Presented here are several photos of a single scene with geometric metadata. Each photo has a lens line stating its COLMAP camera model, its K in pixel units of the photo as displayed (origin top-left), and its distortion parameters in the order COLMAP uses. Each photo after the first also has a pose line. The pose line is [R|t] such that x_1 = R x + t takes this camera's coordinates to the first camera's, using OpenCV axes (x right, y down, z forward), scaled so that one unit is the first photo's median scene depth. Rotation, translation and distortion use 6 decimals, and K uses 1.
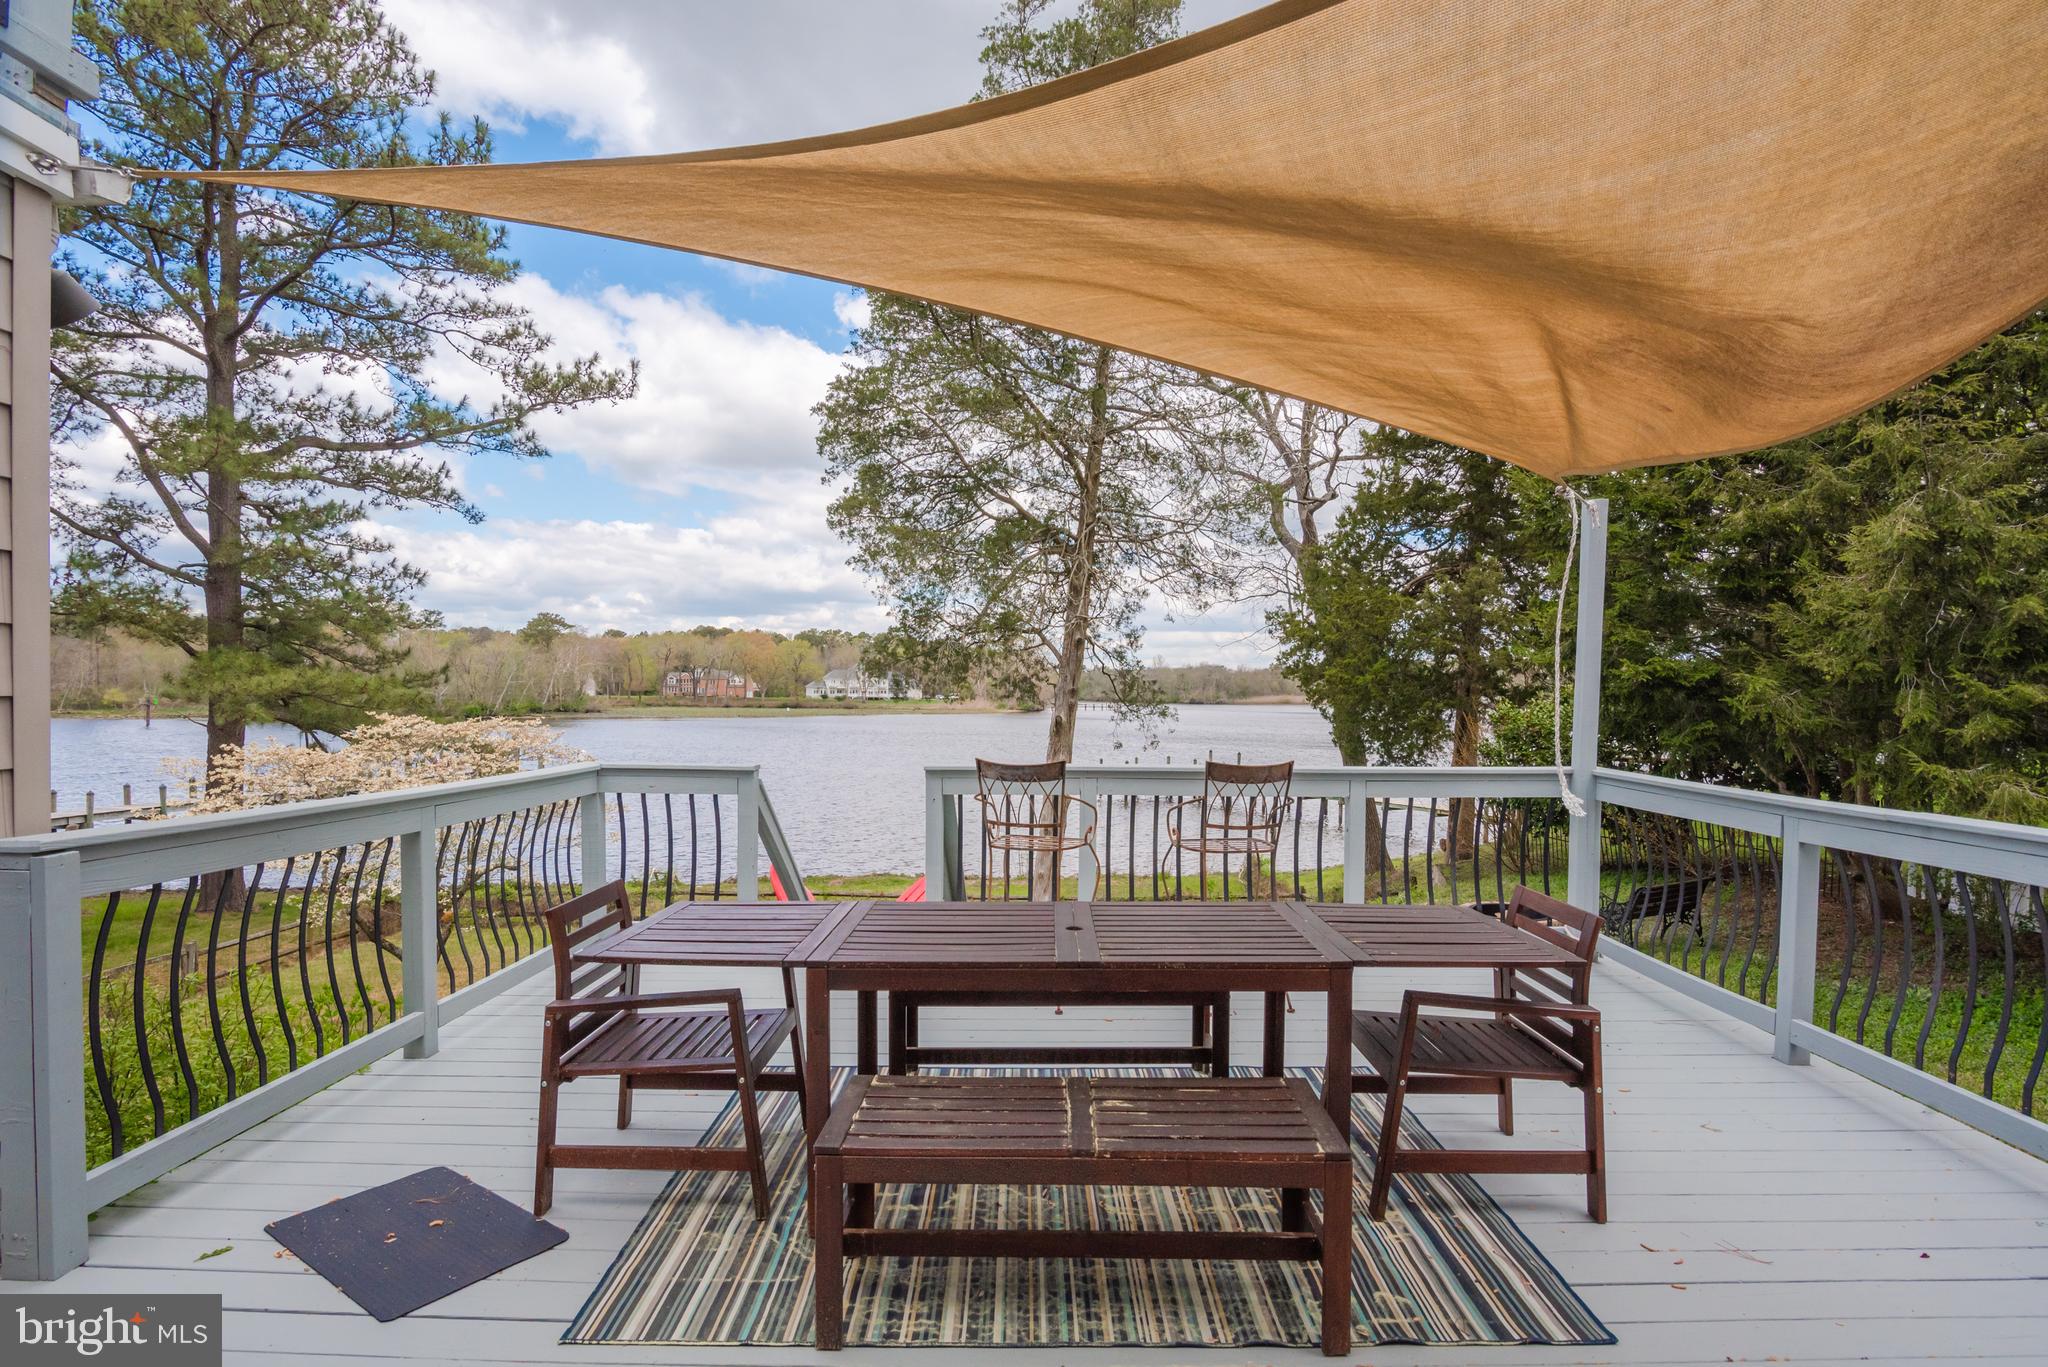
lens RADIAL K [[1031.3, 0, 1011.6], [0, 1031.3, 710.6], [0, 0, 1]] dist [-0.005395, -0.001337]
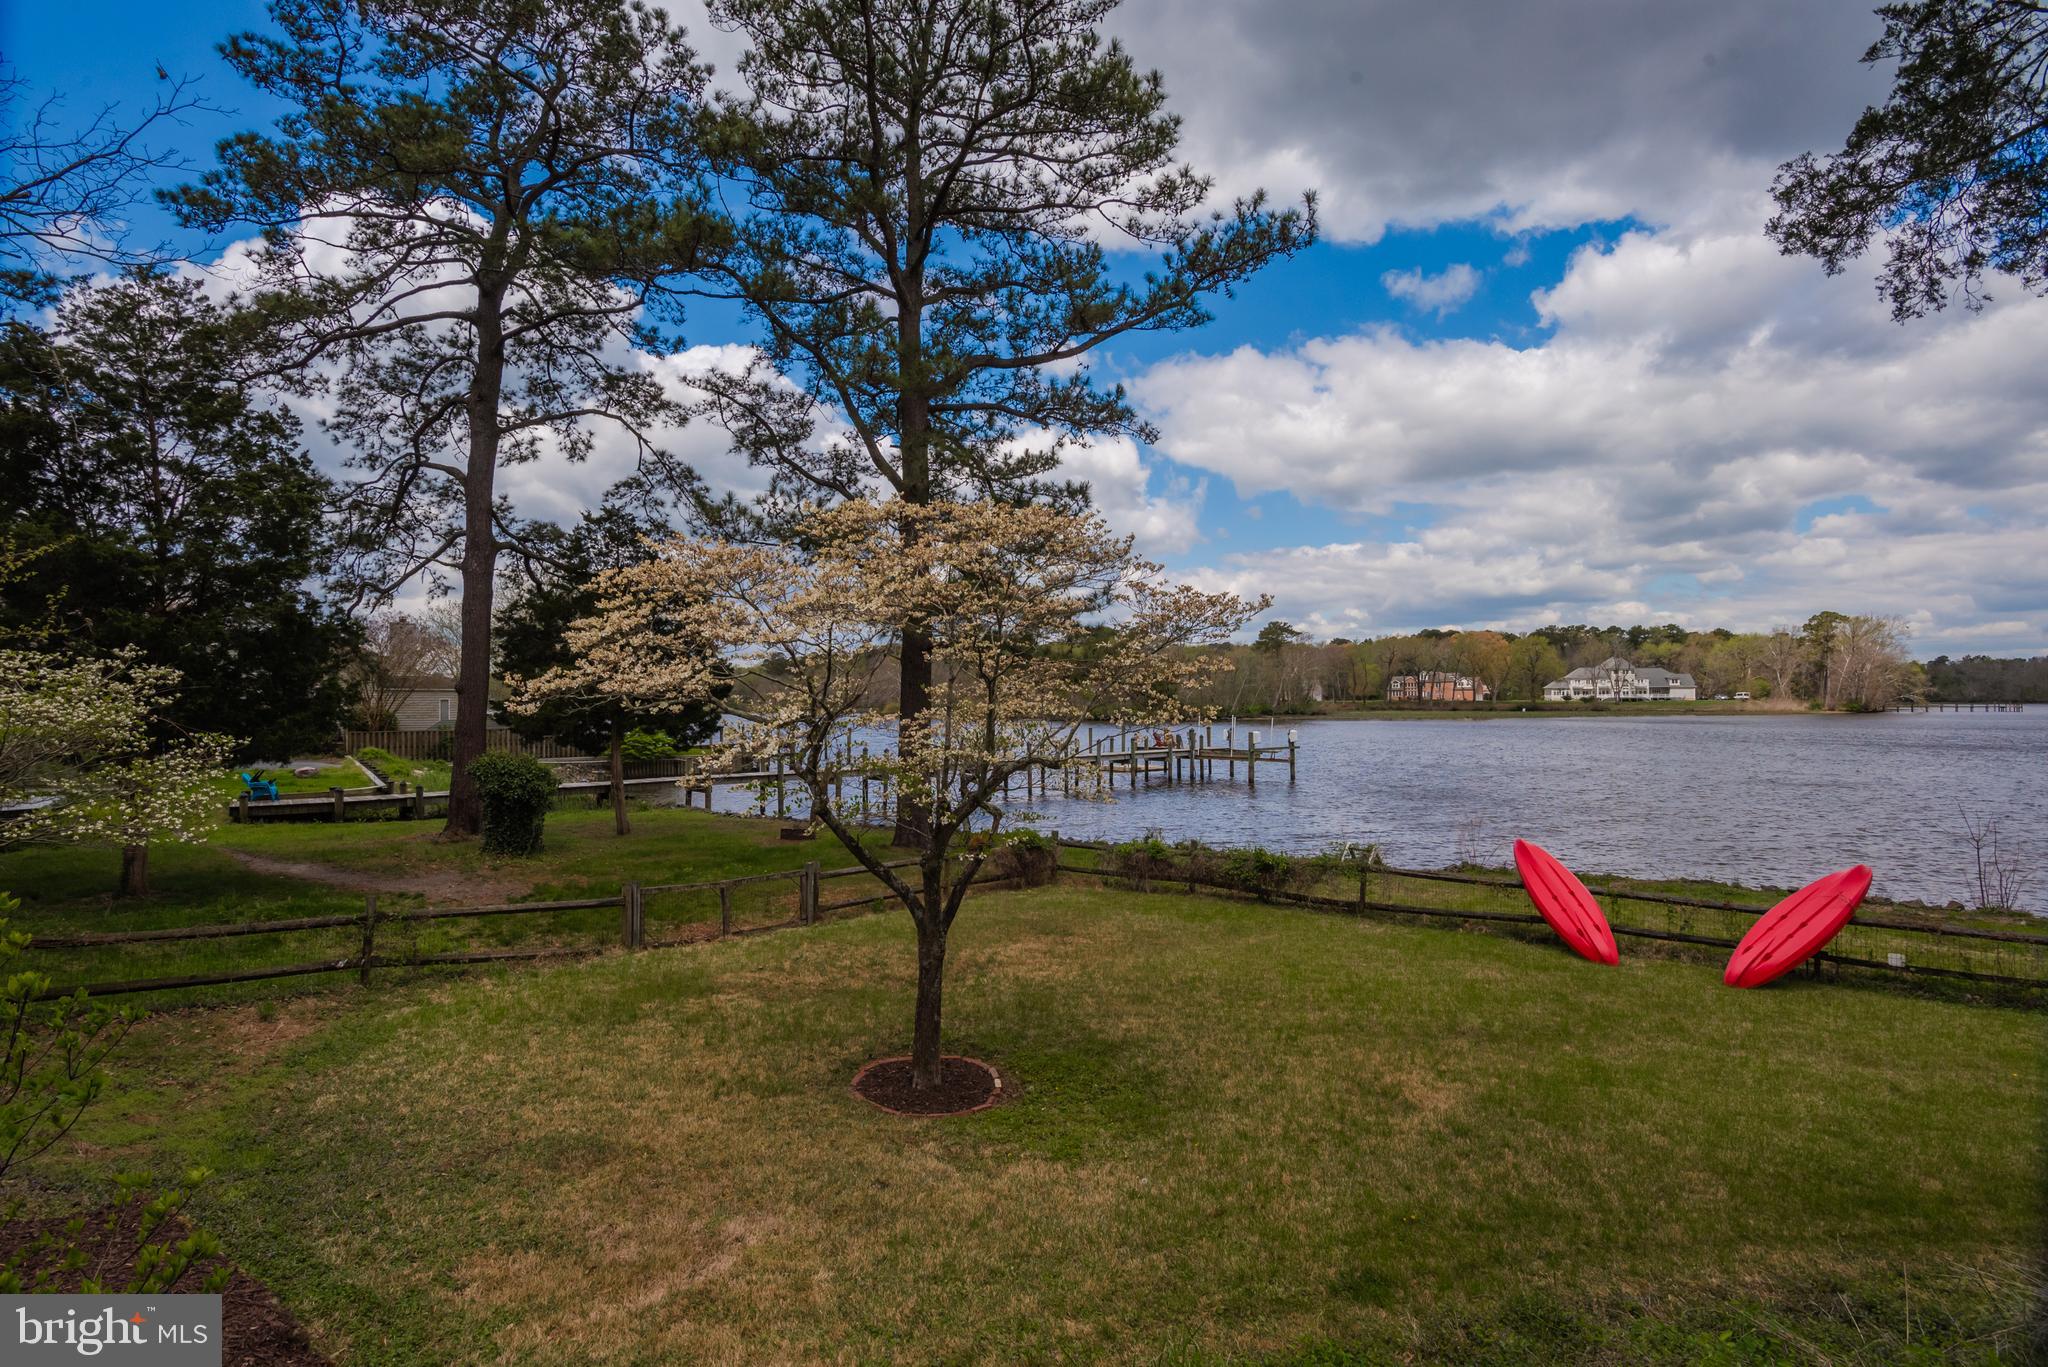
lens RADIAL K [[978.0, 0, 1022.5], [0, 978.0, 714.8], [0, 0, 1]] dist [-0.014415, -0.001483]
pose [[0.772663, -0.008908, -0.634754, -0.068085], [0.002494, 0.999936, -0.010996, 0.072157], [0.634811, 0.006913, 0.772636, 0.289224]]
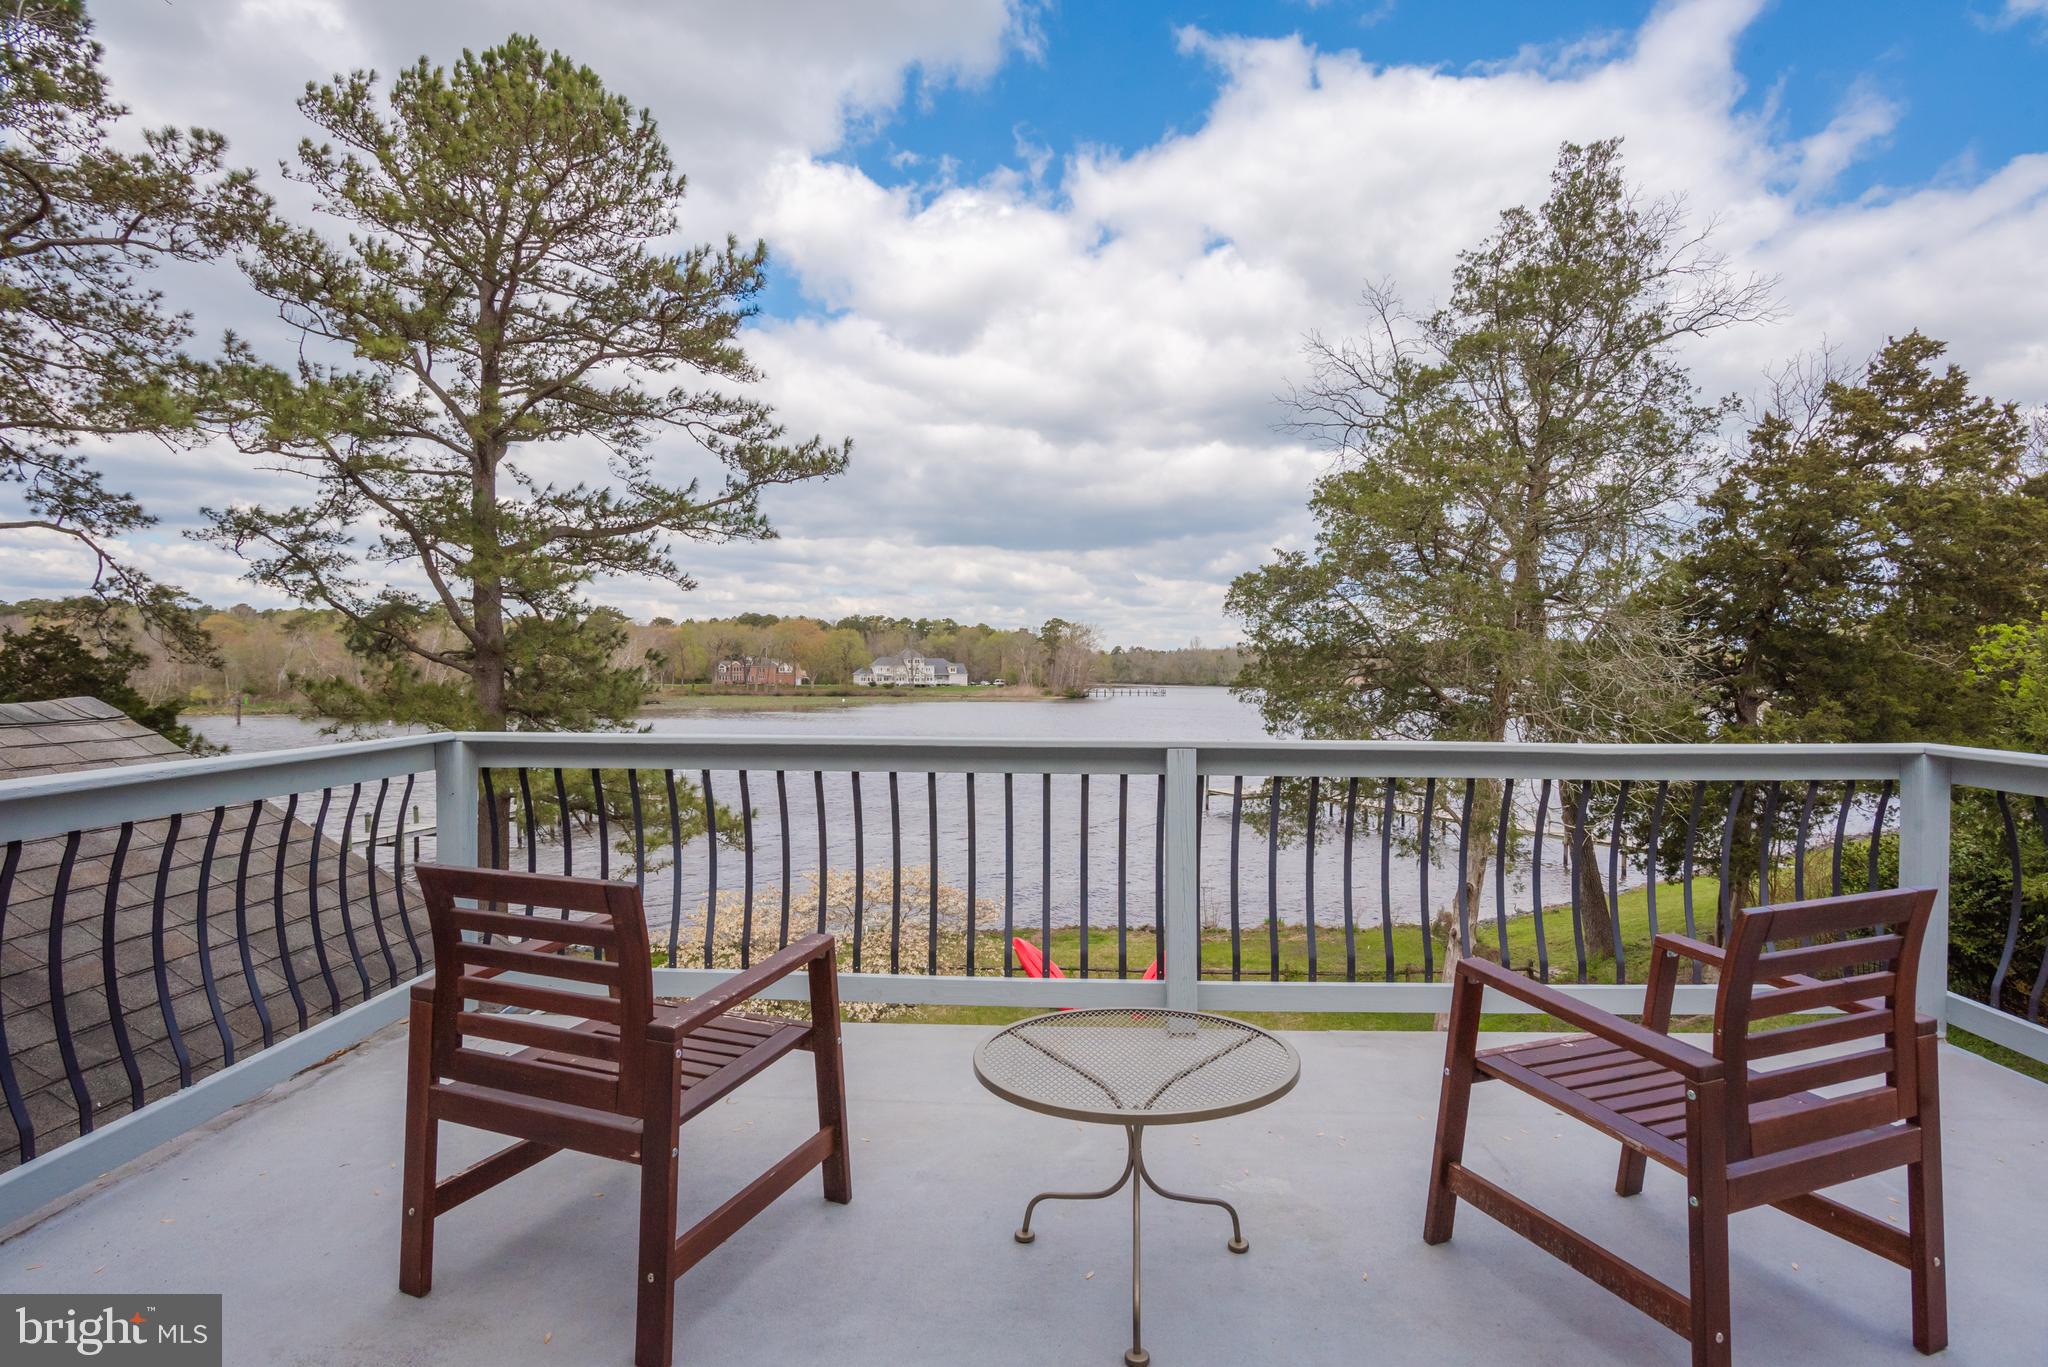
lens RADIAL K [[1031.3, 0, 1011.6], [0, 1031.3, 710.6], [0, 0, 1]] dist [-0.005395, -0.001337]
pose [[0.999755, -0.002765, -0.021946, -0.185078], [0.003302, 0.999695, 0.024481, -0.093514], [0.021871, -0.024548, 0.999459, -0.038163]]
